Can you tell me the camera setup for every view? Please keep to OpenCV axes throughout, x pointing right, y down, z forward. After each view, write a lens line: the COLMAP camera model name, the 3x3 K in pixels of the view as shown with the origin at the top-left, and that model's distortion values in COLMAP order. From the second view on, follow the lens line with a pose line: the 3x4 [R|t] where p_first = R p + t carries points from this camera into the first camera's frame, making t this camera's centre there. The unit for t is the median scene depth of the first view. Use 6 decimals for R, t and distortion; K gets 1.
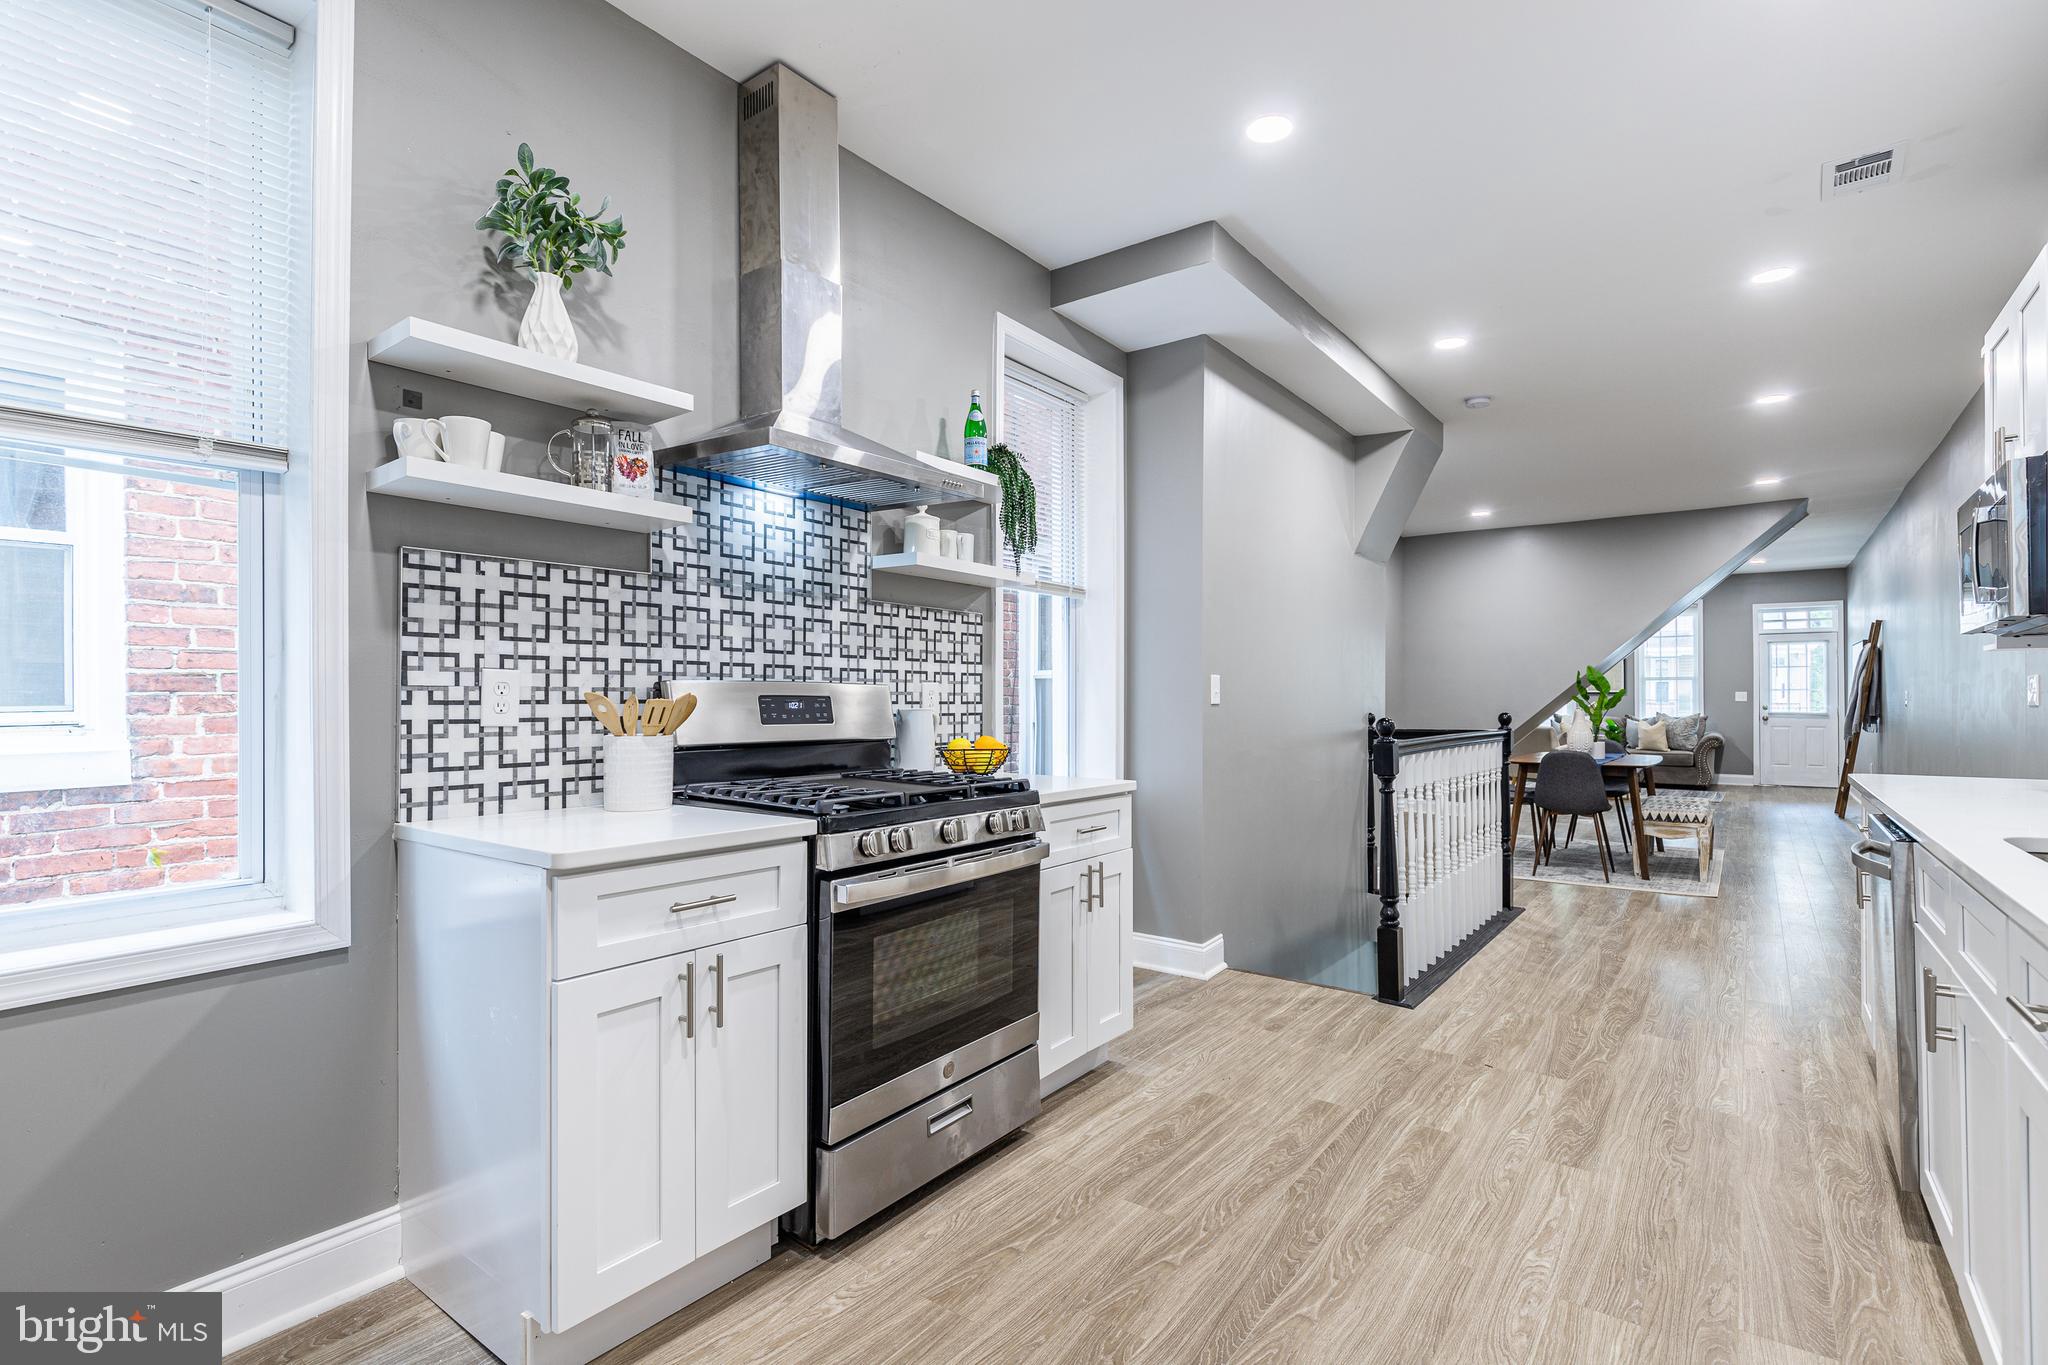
lens RADIAL K [[970.8, 0, 1027.7], [0, 970.8, 696.2], [0, 0, 1]] dist [0.009674, -0.001360]
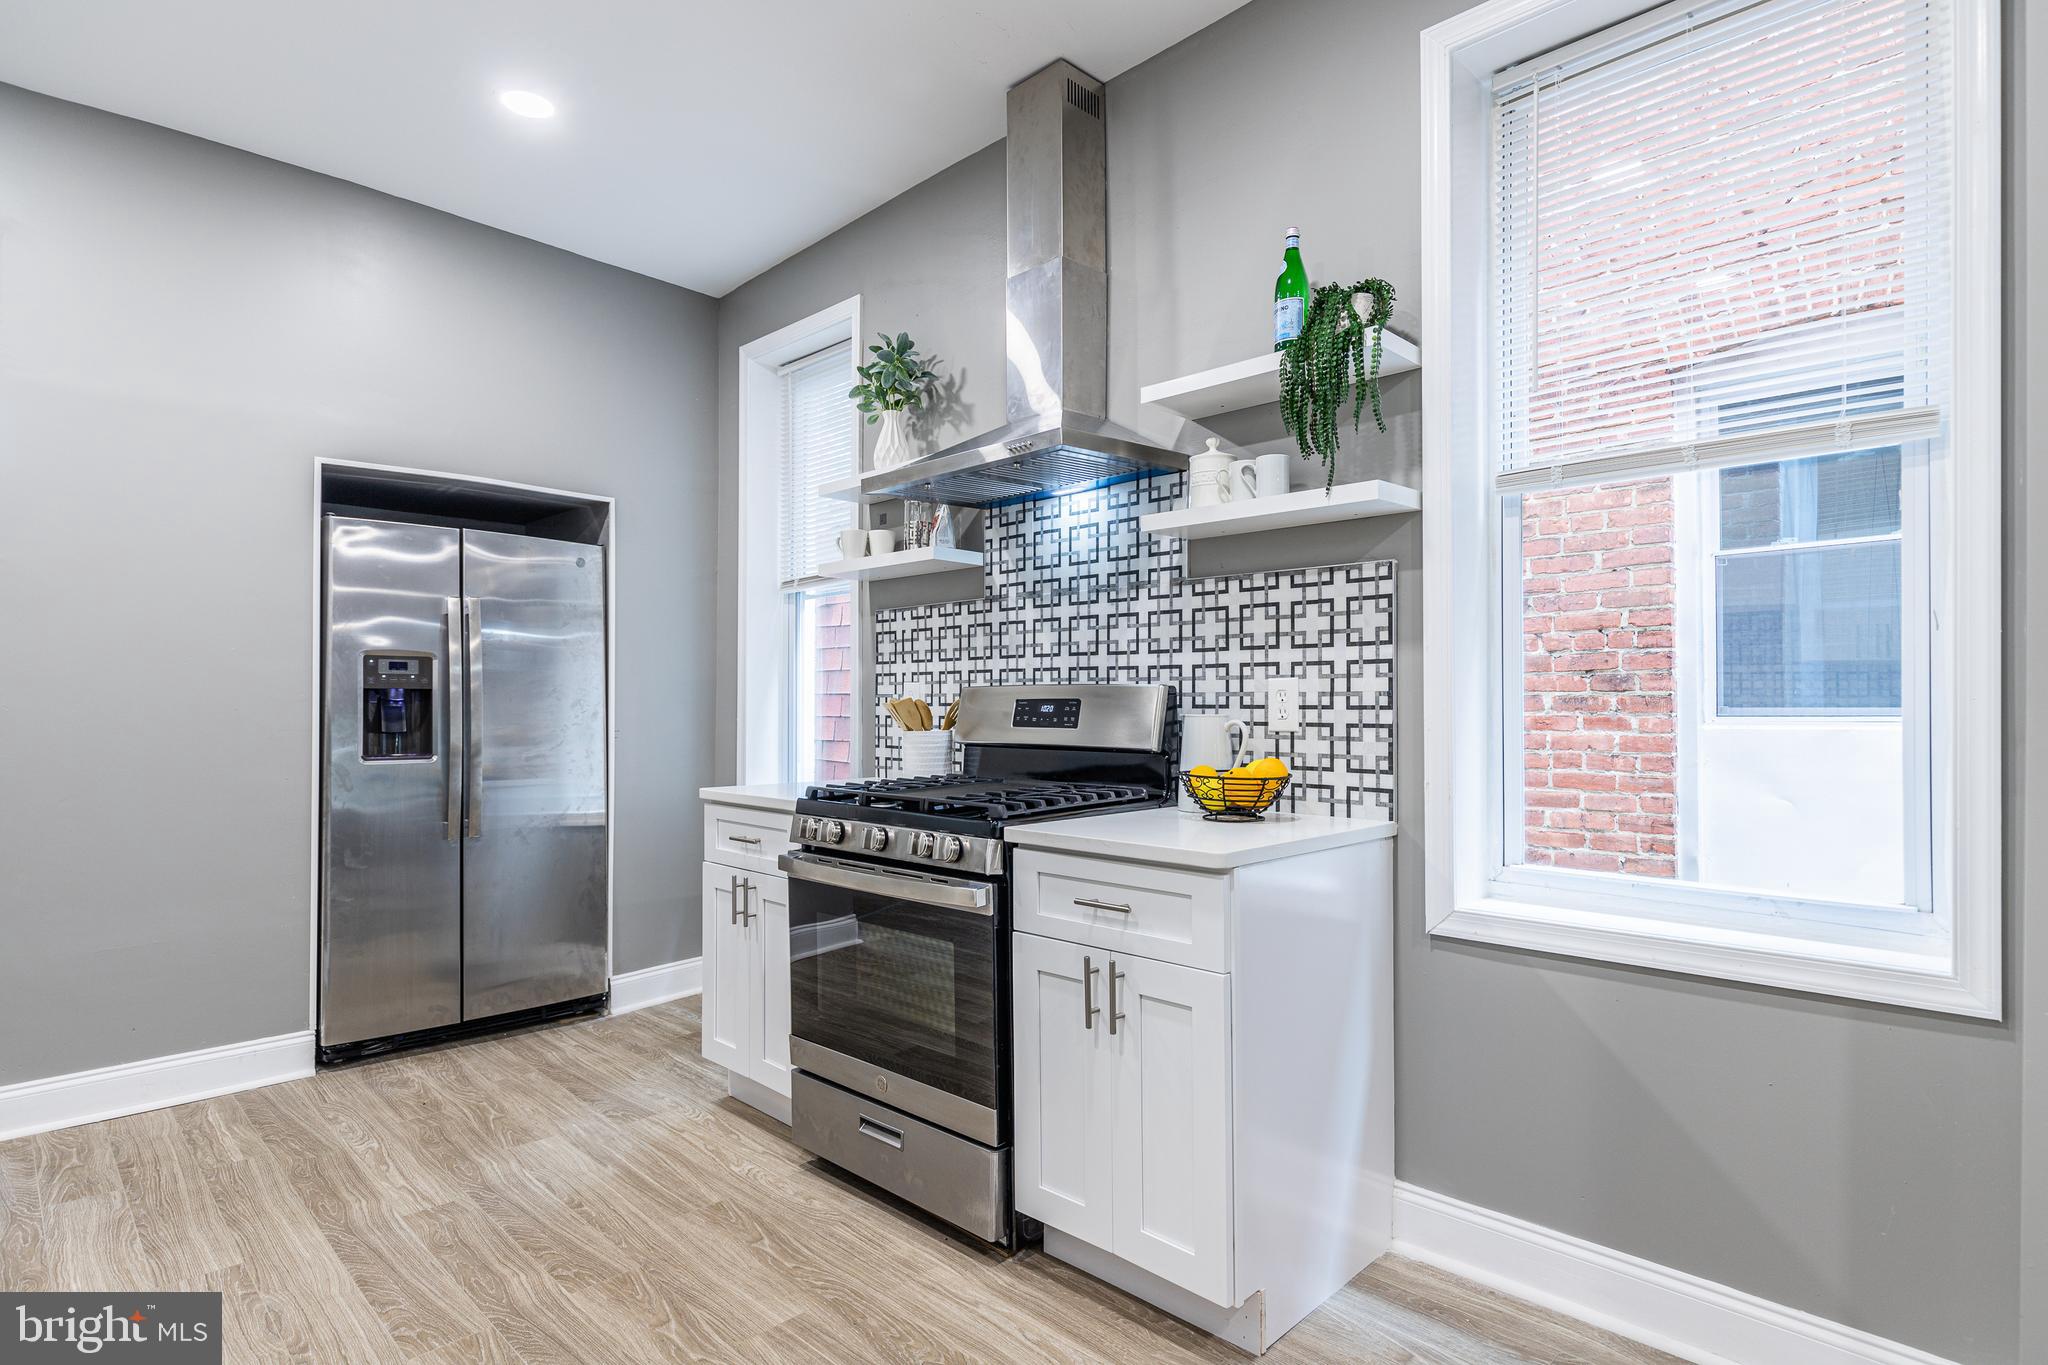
lens RADIAL K [[1067.8, 0, 1018.8], [0, 1067.8, 689.9], [0, 0, 1]] dist [0.007887, 0.000325]
pose [[-0.143414, -0.017073, -0.989515, 0.763475], [0.000580, 0.999850, -0.017335, 0.008530], [0.989663, -0.003060, -0.143383, 1.028223]]
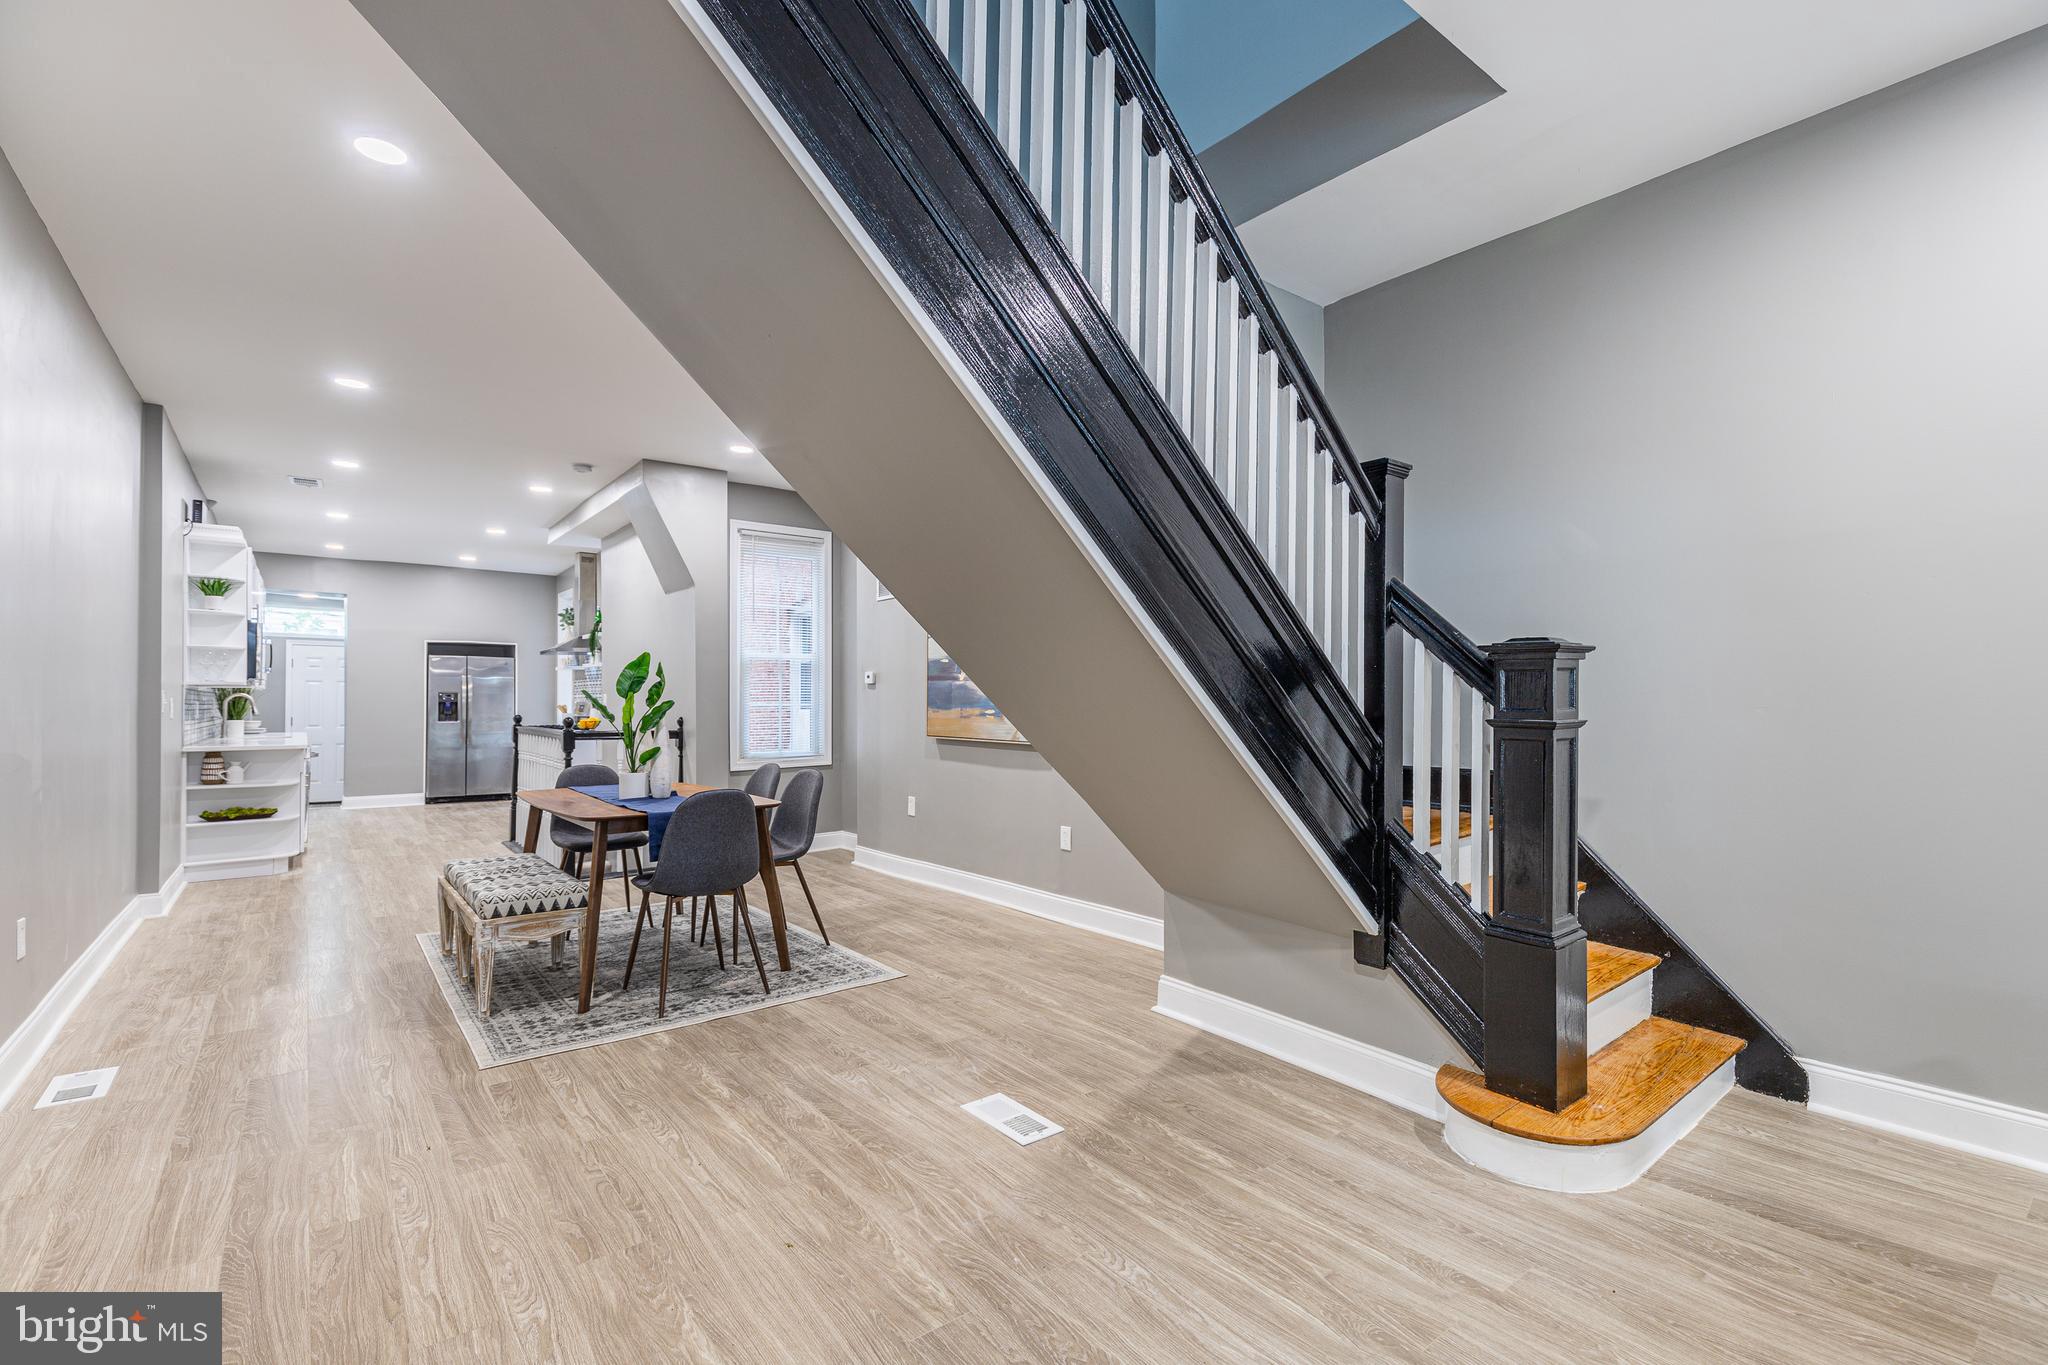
lens RADIAL K [[922.3, 0, 1033.6], [0, 922.3, 695.7], [0, 0, 1]] dist [0.018157, -0.002284]
pose [[-0.263363, -0.009366, -0.964651, 2.673263], [0.003824, 0.999935, -0.010752, 0.009773], [0.964689, -0.006521, -0.263310, 3.434163]]
